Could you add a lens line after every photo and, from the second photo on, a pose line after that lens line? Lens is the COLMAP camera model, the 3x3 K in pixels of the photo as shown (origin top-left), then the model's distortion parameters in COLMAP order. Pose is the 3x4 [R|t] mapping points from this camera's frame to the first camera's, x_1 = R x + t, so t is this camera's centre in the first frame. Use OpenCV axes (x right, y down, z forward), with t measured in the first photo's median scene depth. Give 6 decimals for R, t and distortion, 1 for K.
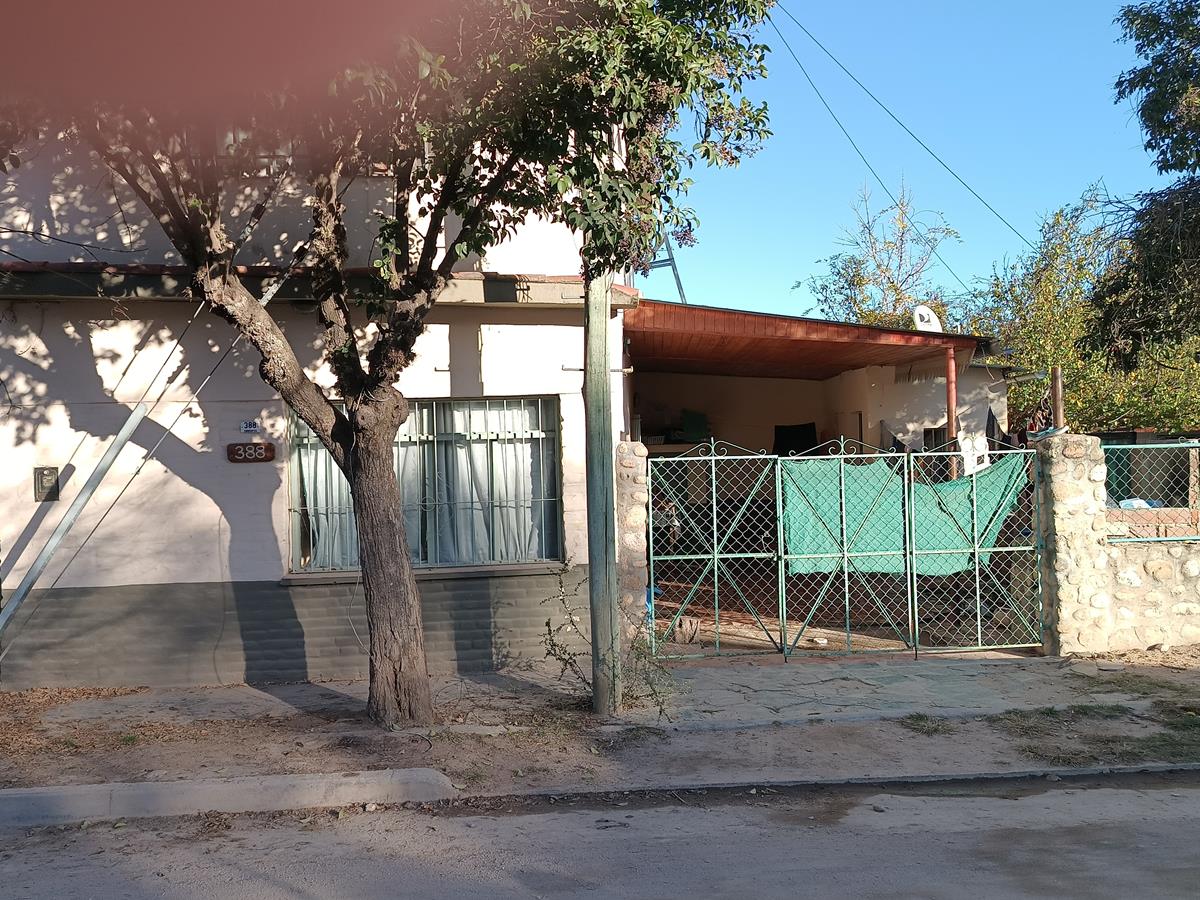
lens RADIAL K [[1041.4, 0, 602.5], [0, 1041.4, 434.0], [0, 0, 1]] dist [0.119147, -0.205982]
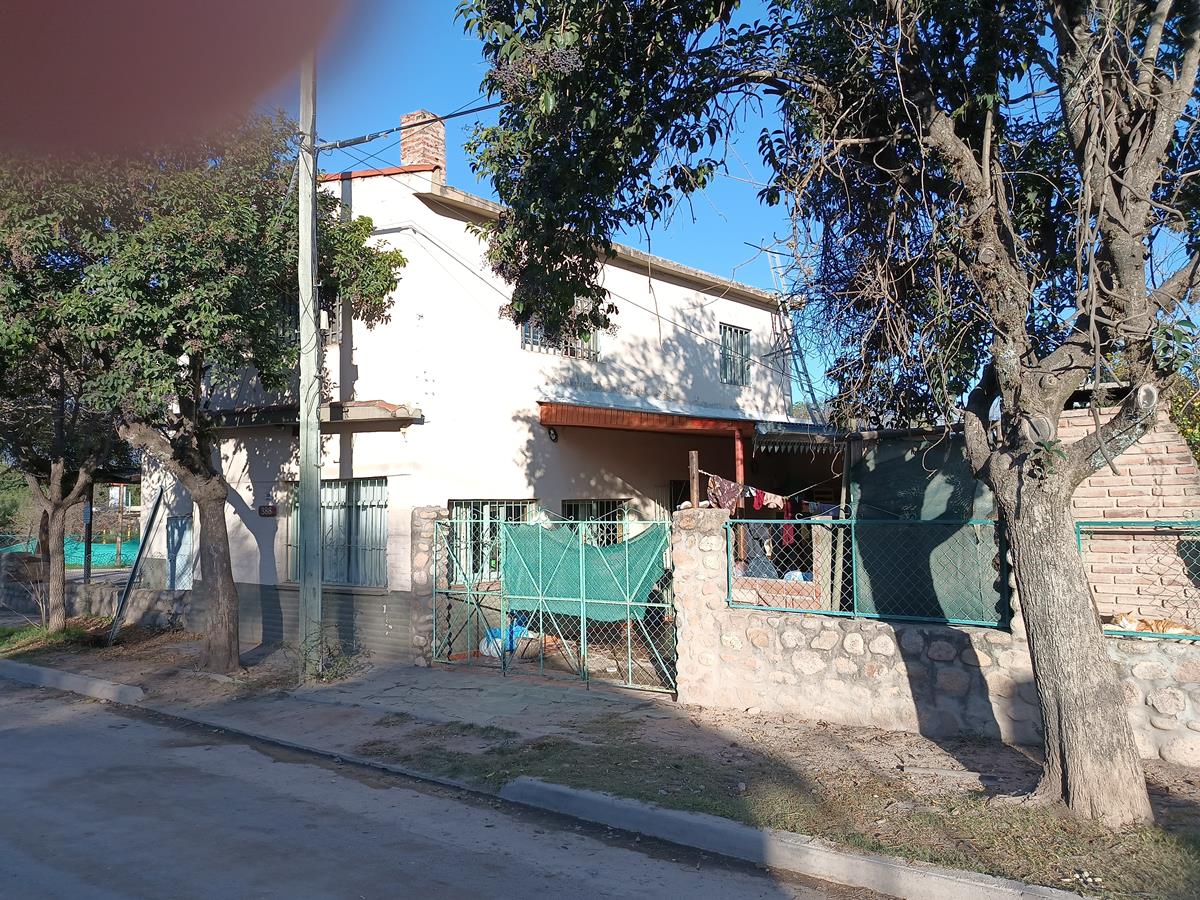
lens RADIAL K [[866.5, 0, 598.6], [0, 866.5, 429.7], [0, 0, 1]] dist [0.082083, -0.110038]
pose [[0.775138, -0.036999, -0.630708, 1.019710], [-0.002194, 0.998120, -0.061248, -0.029428], [0.631788, 0.048859, 0.773600, 0.209719]]
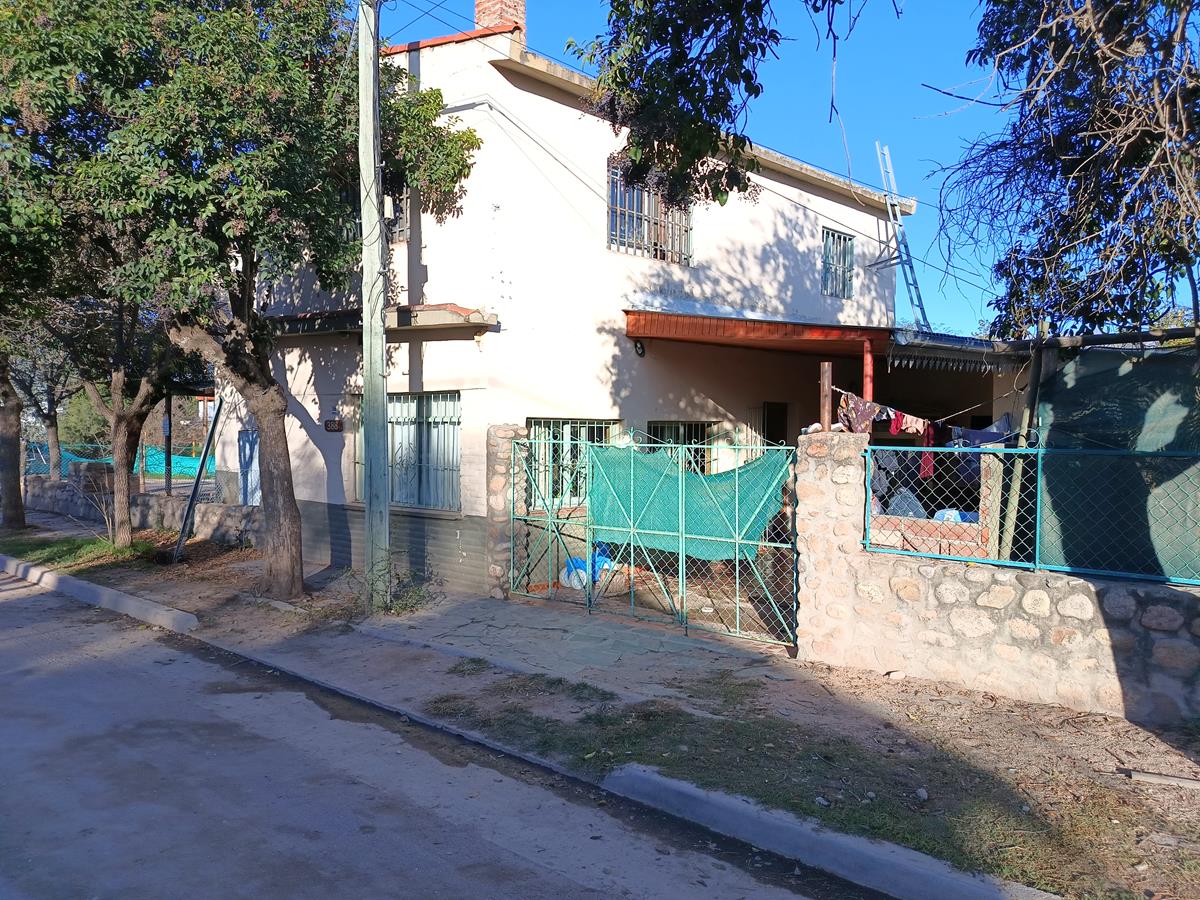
lens RADIAL K [[835.9, 0, 600.5], [0, 835.9, 427.5], [0, 0, 1]] dist [0.071865, -0.089258]
pose [[0.728849, 0.030659, -0.683988, 0.862563], [-0.019493, 0.999521, 0.024031, -0.019640], [0.684397, -0.004182, 0.729097, 0.326559]]
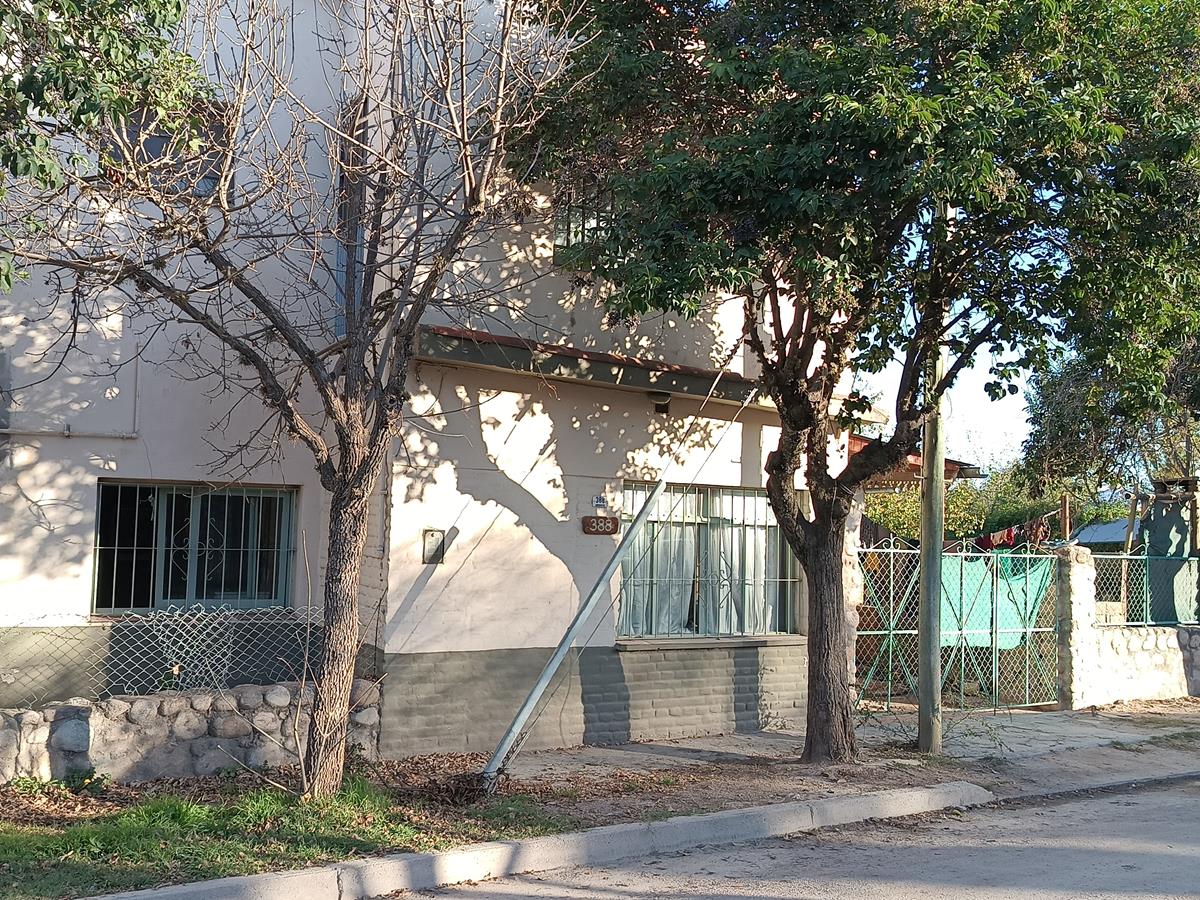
lens RADIAL K [[1229.6, 0, 604.5], [0, 1229.6, 417.4], [0, 0, 1]] dist [0.115754, -0.204701]
pose [[0.852197, 0.102063, 0.513170, -0.977889], [-0.055178, 0.992852, -0.105834, 0.041609], [-0.520303, 0.061876, 0.851737, -0.076110]]
